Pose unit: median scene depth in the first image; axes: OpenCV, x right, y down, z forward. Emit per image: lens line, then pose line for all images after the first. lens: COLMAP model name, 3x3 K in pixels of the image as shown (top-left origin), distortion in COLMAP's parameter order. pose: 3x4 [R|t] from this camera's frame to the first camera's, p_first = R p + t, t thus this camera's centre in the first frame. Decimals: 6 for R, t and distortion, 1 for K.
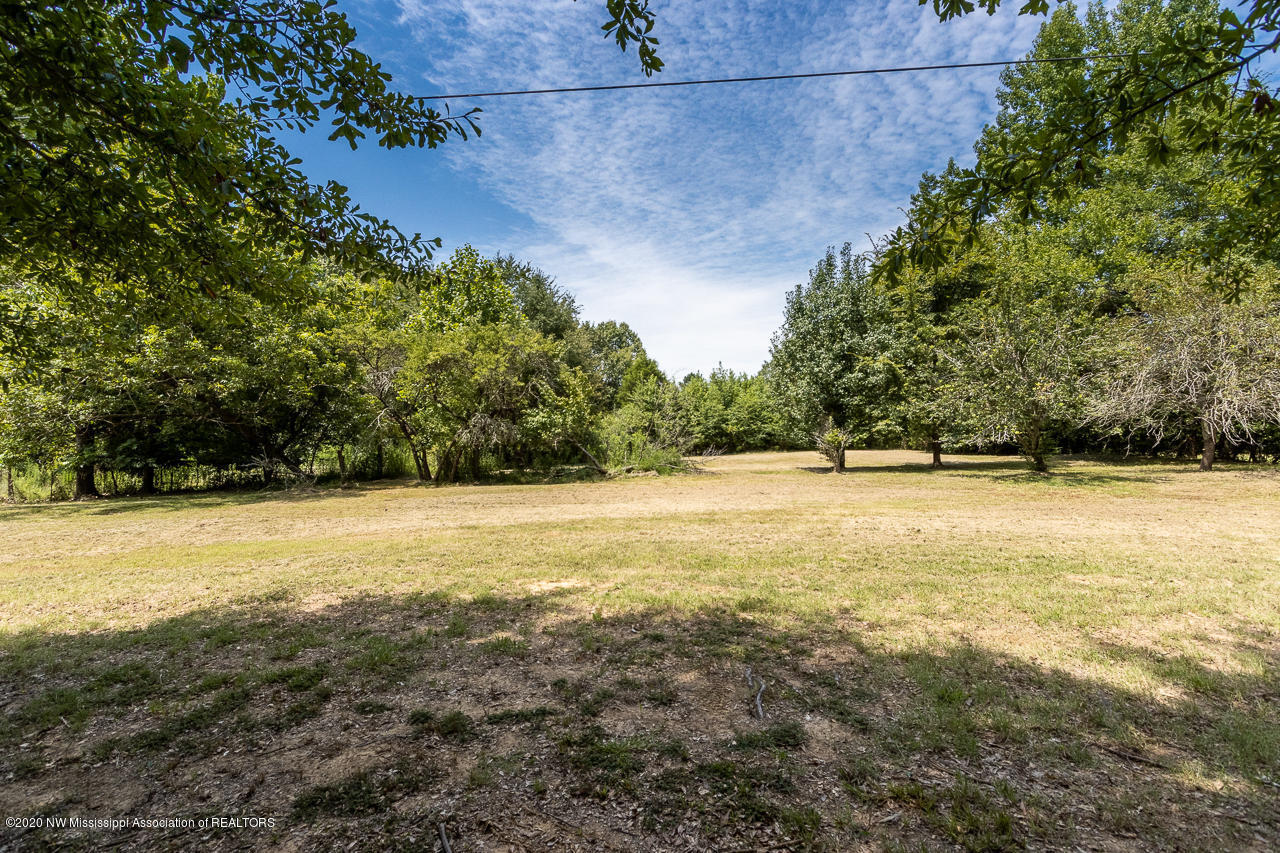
lens RADIAL K [[590.5, 0, 641.0], [0, 590.5, 428.4], [0, 0, 1]] dist [0.000554, -0.001734]
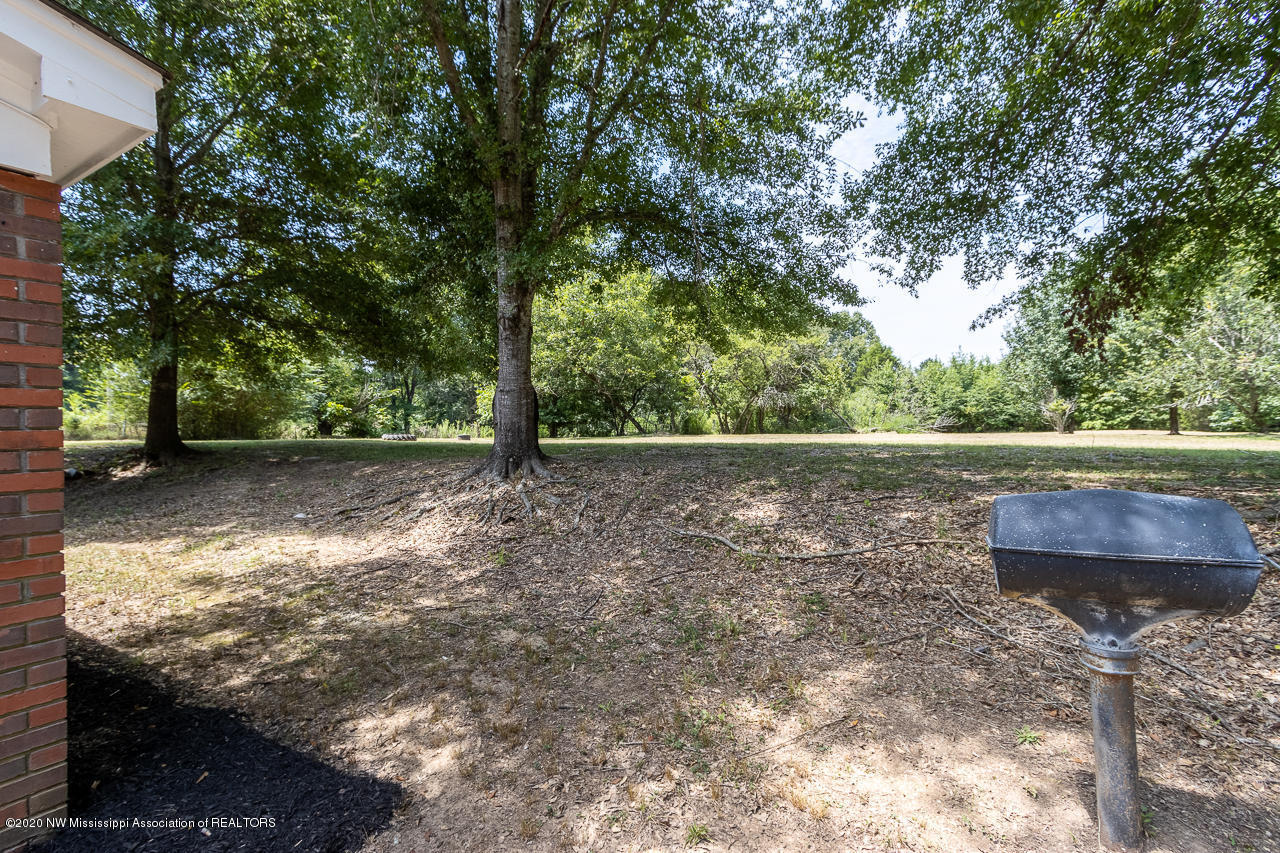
lens RADIAL K [[590.5, 0, 632.8], [0, 590.5, 424.7], [0, 0, 1]] dist [0.000554, -0.001734]
pose [[0.928935, 0.014762, -0.369948, -0.014224], [-0.011024, 0.999865, 0.012218, 0.020276], [0.370079, -0.007271, 0.928972, -0.188152]]
